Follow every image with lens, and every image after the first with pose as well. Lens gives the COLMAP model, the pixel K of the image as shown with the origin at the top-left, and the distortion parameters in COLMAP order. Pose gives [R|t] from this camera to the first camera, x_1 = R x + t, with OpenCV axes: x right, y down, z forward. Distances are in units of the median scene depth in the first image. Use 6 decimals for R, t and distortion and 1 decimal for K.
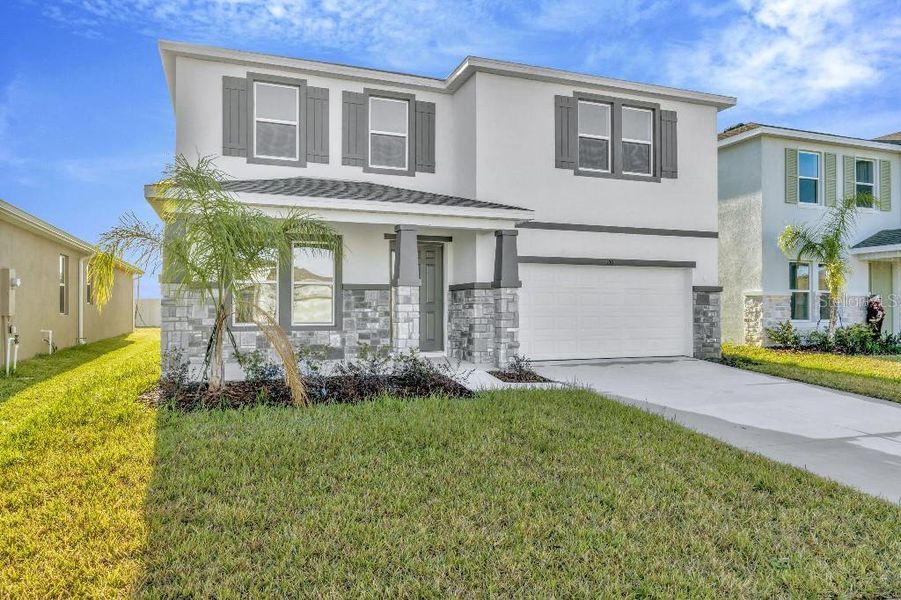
lens RADIAL K [[621.0, 0, 450.5], [0, 621.0, 300.0], [0, 0, 1]] dist [0.002987, 0.000409]
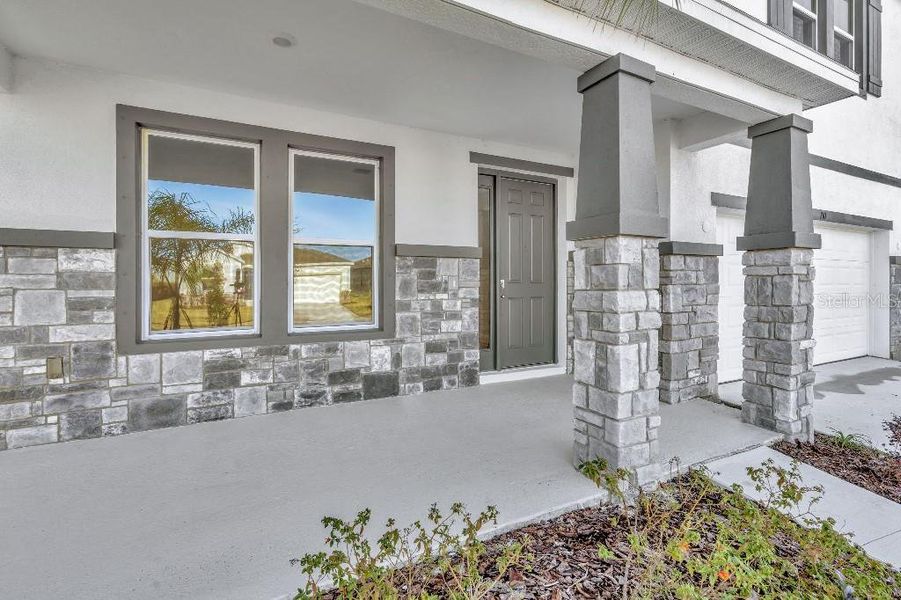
lens RADIAL K [[427.6, 0, 454.3], [0, 427.6, 286.9], [0, 0, 1]] dist [-0.002396, -0.000384]
pose [[0.993584, -0.003587, 0.113038, -0.164694], [0.000608, 0.999652, 0.026372, -0.000956], [-0.113093, -0.026134, 0.993241, 0.652891]]
